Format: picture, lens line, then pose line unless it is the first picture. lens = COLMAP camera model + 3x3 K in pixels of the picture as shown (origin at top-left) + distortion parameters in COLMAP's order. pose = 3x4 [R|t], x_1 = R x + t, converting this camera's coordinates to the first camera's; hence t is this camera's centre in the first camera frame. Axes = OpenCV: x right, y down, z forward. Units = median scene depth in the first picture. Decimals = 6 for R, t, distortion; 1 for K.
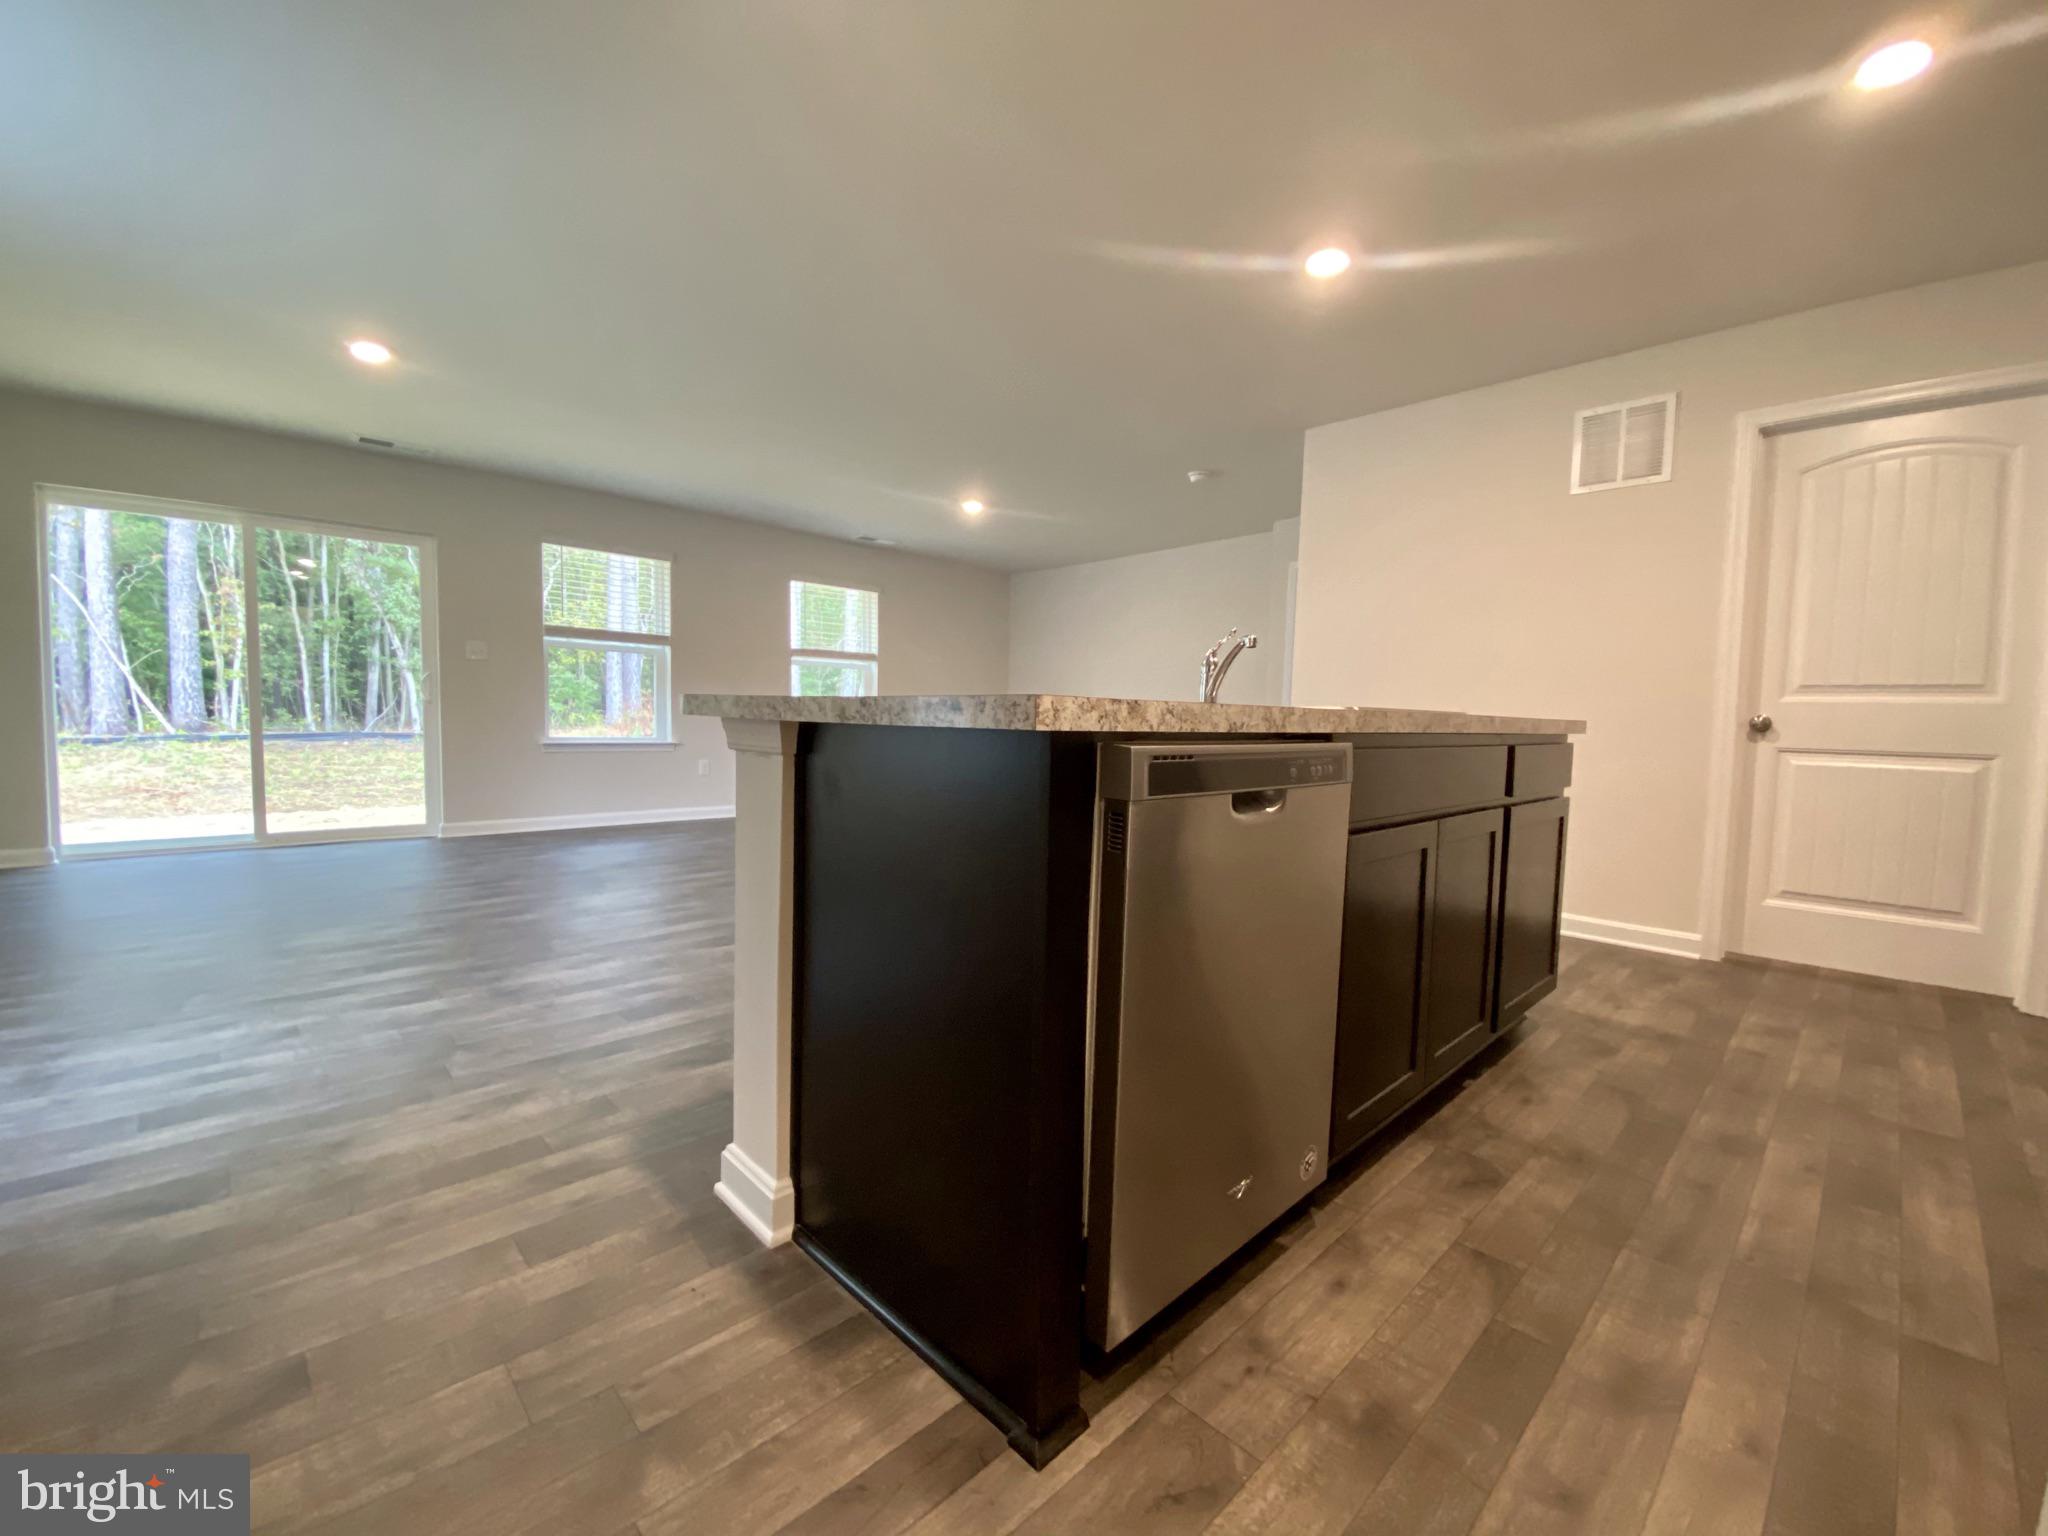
lens RADIAL K [[844.4, 0, 1034.7], [0, 844.4, 771.3], [0, 0, 1]] dist [0.000314, -0.011803]
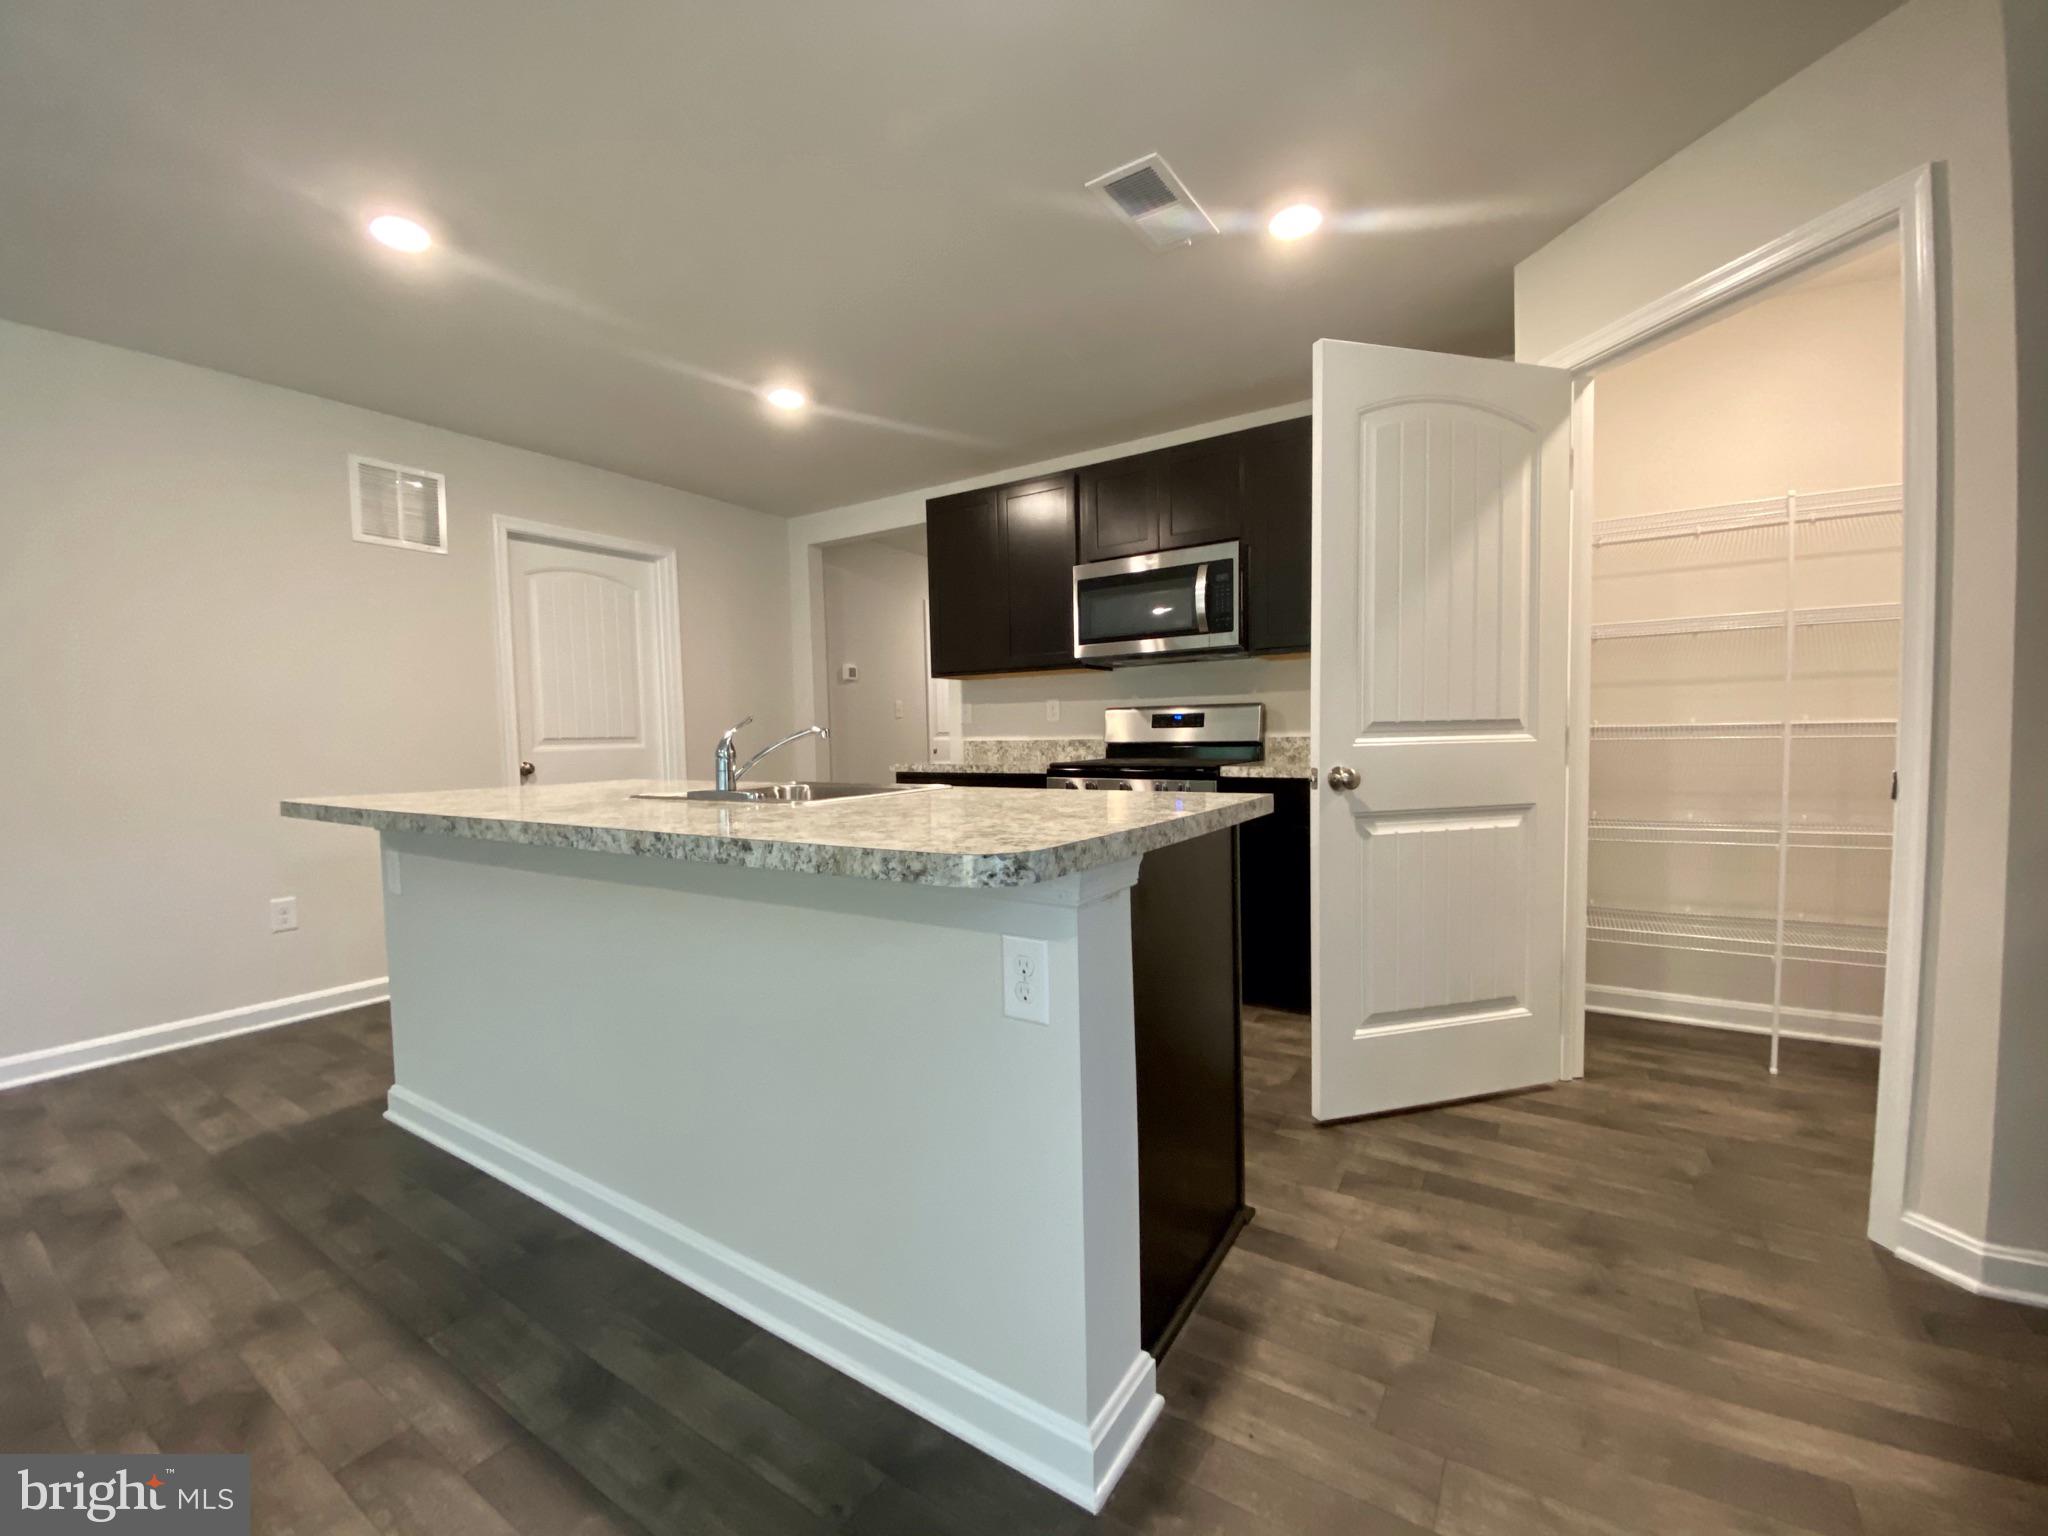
lens RADIAL K [[821.5, 0, 1013.6], [0, 821.5, 769.7], [0, 0, 1]] dist [0.008960, -0.013657]
pose [[-0.216136, -0.063787, 0.974277, -1.086981], [0.077066, 0.993636, 0.082151, -0.228007], [-0.973317, 0.092840, -0.209844, 1.236950]]
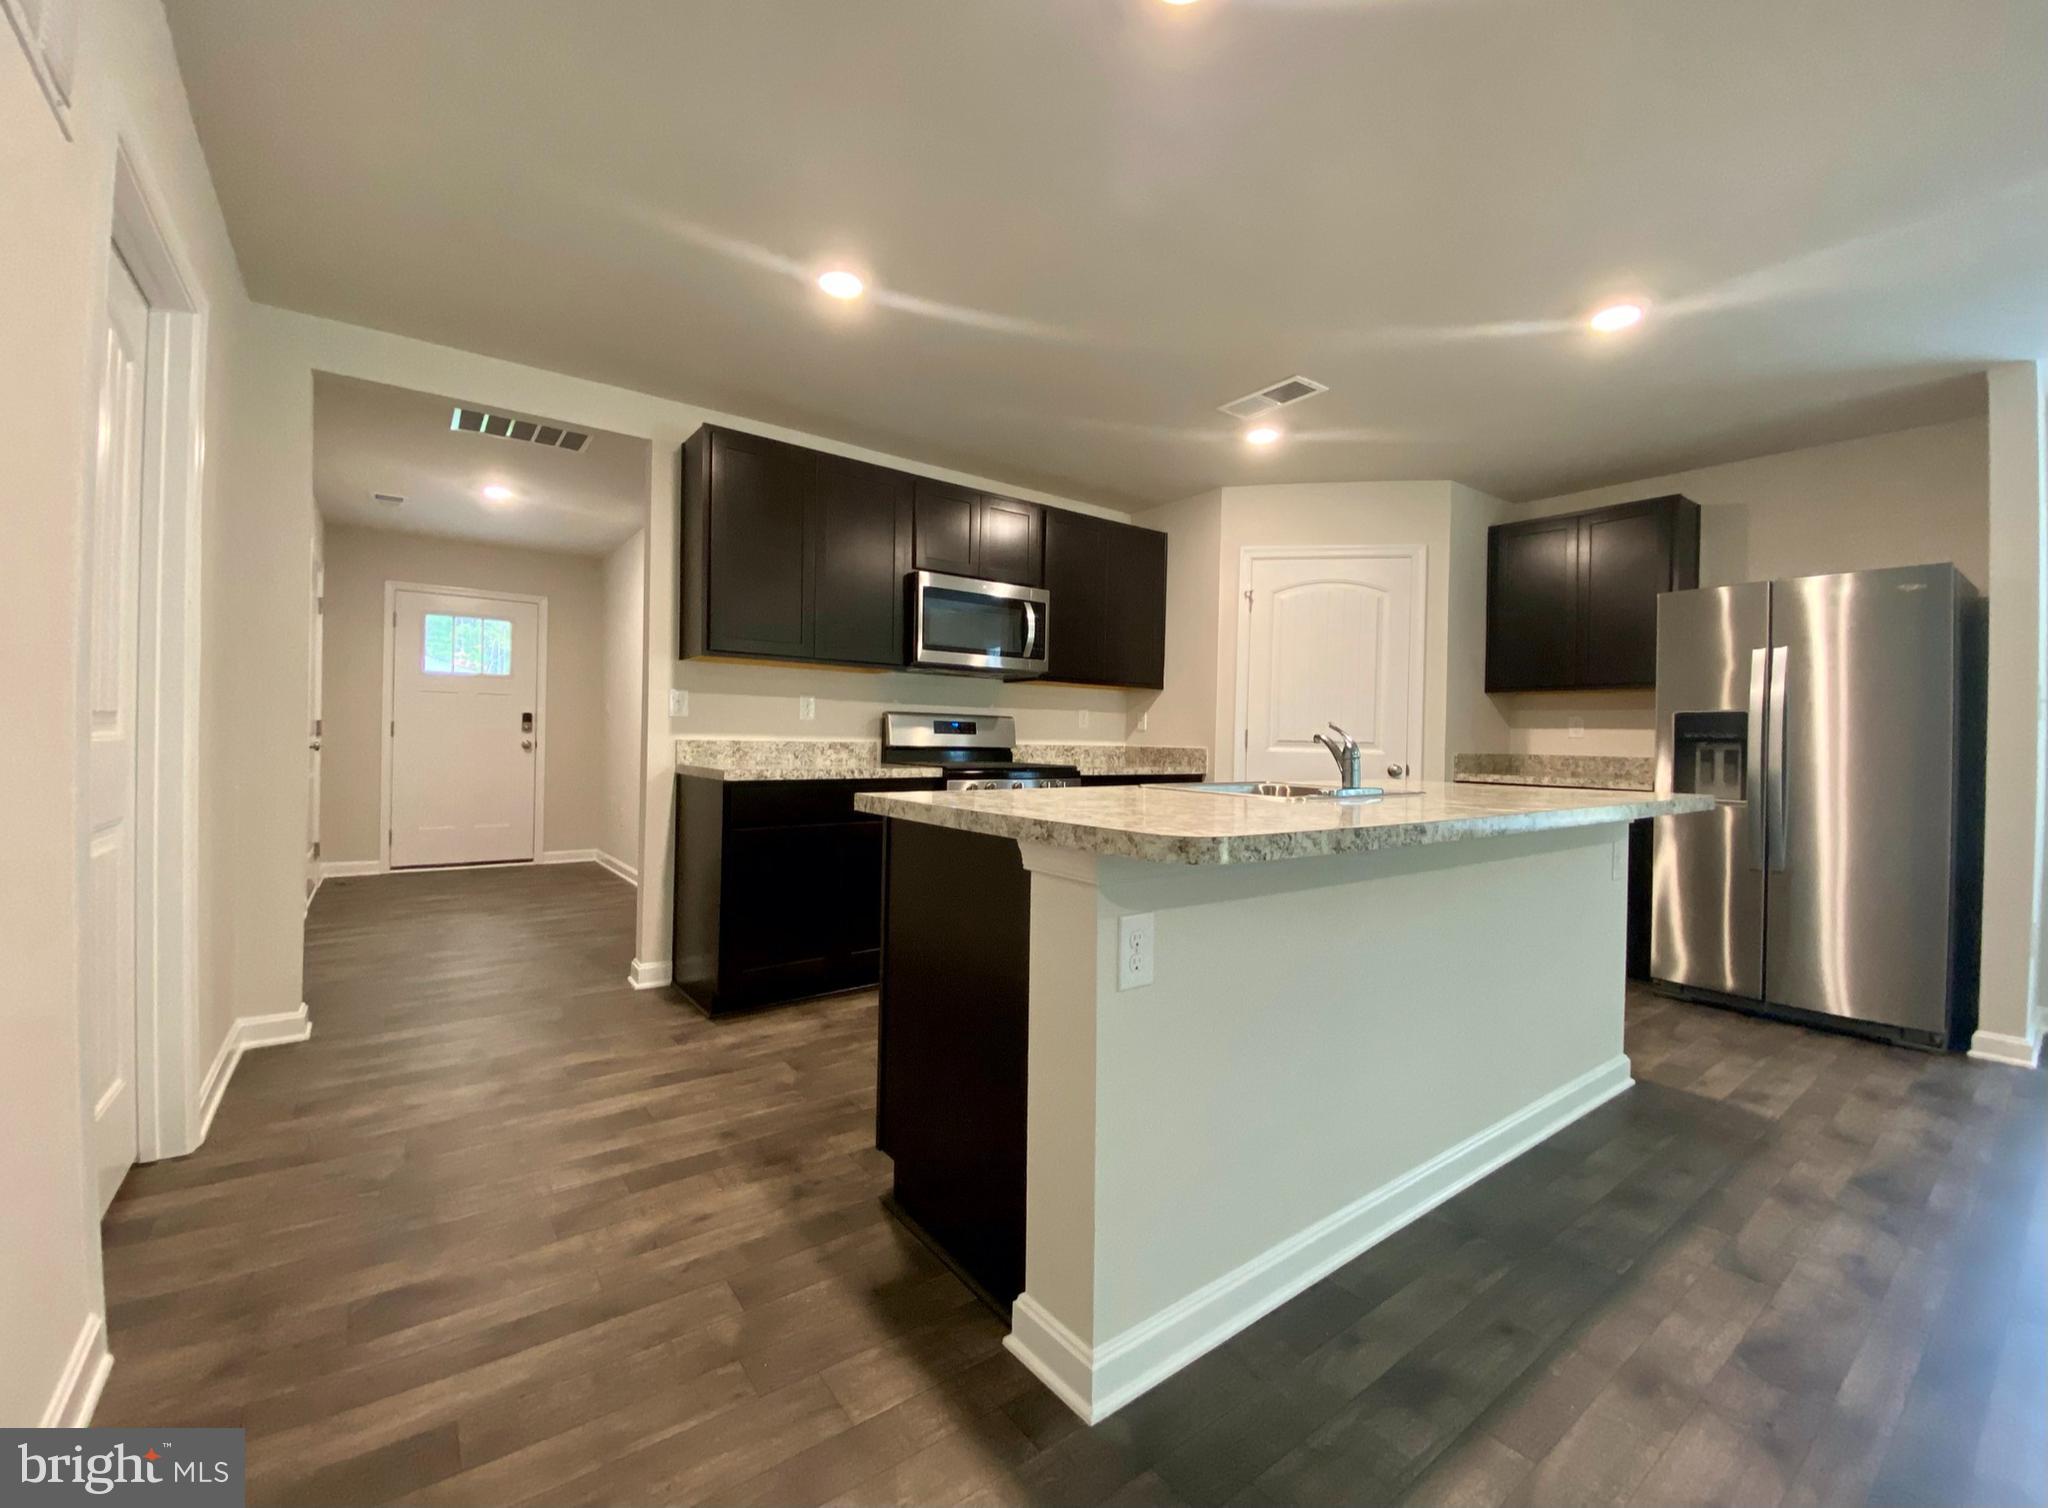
lens RADIAL K [[823.5, 0, 1009.0], [0, 823.5, 737.0], [0, 0, 1]] dist [0.011216, -0.015859]
pose [[-0.986381, -0.041362, 0.159190, 0.673032], [-0.031110, 0.997310, 0.066364, -0.293980], [-0.161506, 0.060508, -0.985015, 2.986109]]
